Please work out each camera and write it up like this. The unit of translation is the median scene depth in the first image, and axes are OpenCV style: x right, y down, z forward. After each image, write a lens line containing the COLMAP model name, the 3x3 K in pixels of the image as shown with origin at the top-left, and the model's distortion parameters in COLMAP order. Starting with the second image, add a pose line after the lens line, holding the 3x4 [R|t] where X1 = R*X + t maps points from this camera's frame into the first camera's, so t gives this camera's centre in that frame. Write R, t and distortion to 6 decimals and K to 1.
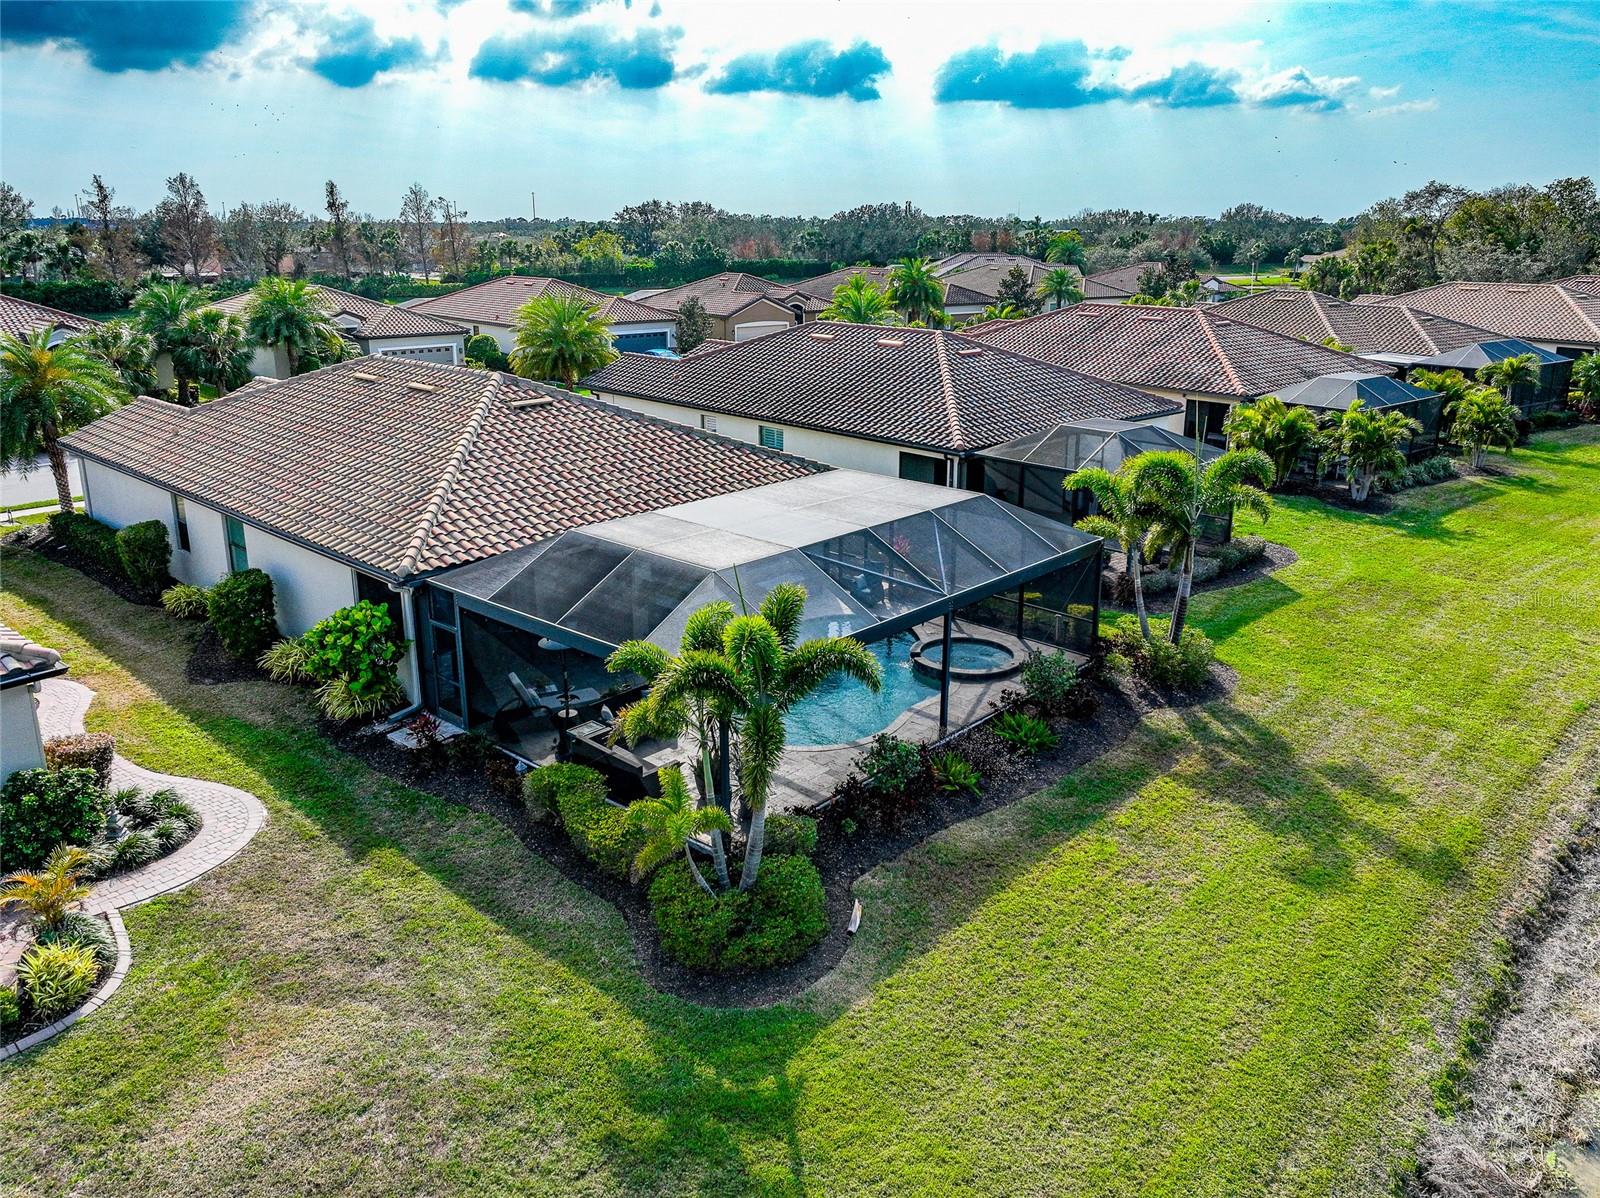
lens RADIAL K [[1106.7, 0, 800.0], [0, 1106.7, 599.0], [0, 0, 1]] dist [-0.002016, 0.000912]
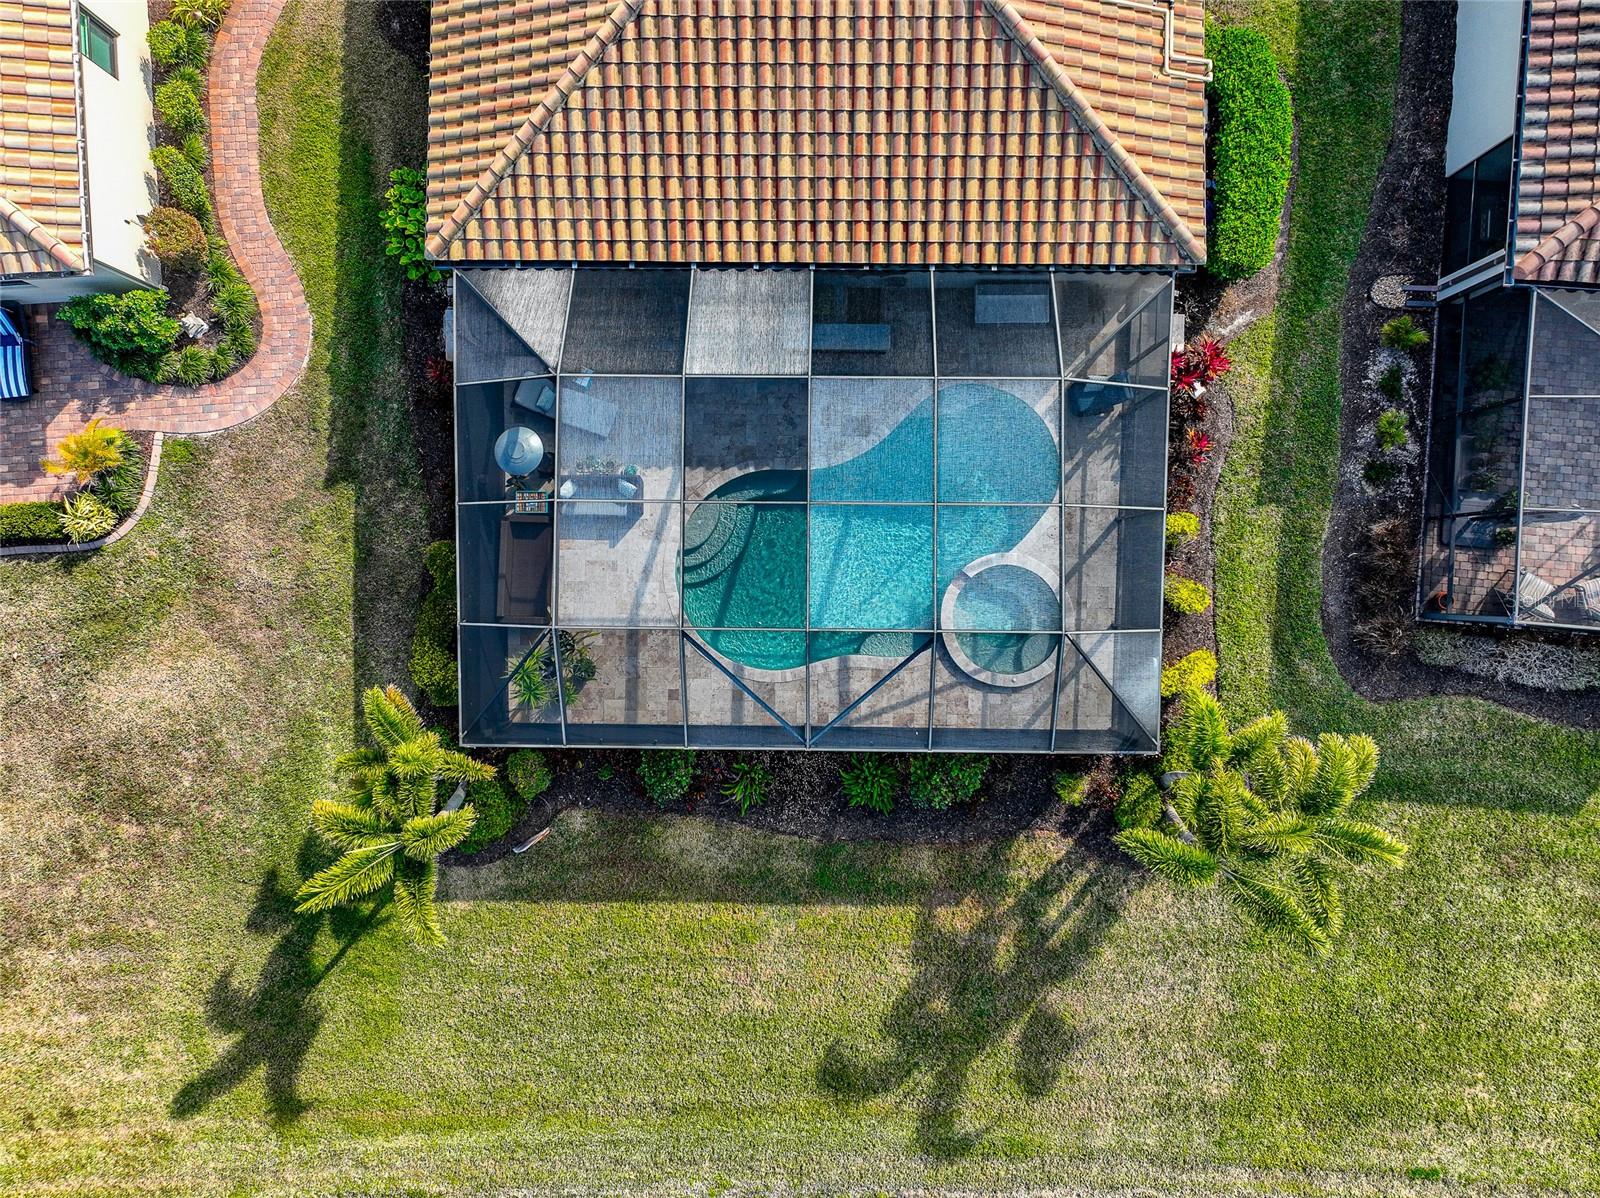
lens RADIAL K [[1106.7, 0, 800.0], [0, 1106.7, 599.0], [0, 0, 1]] dist [-0.002016, 0.000912]
pose [[0.672436, 0.739238, -0.036841, 0.079366], [-0.236810, 0.262035, 0.935553, -0.880581], [0.701249, -0.620375, 0.351260, 0.754396]]
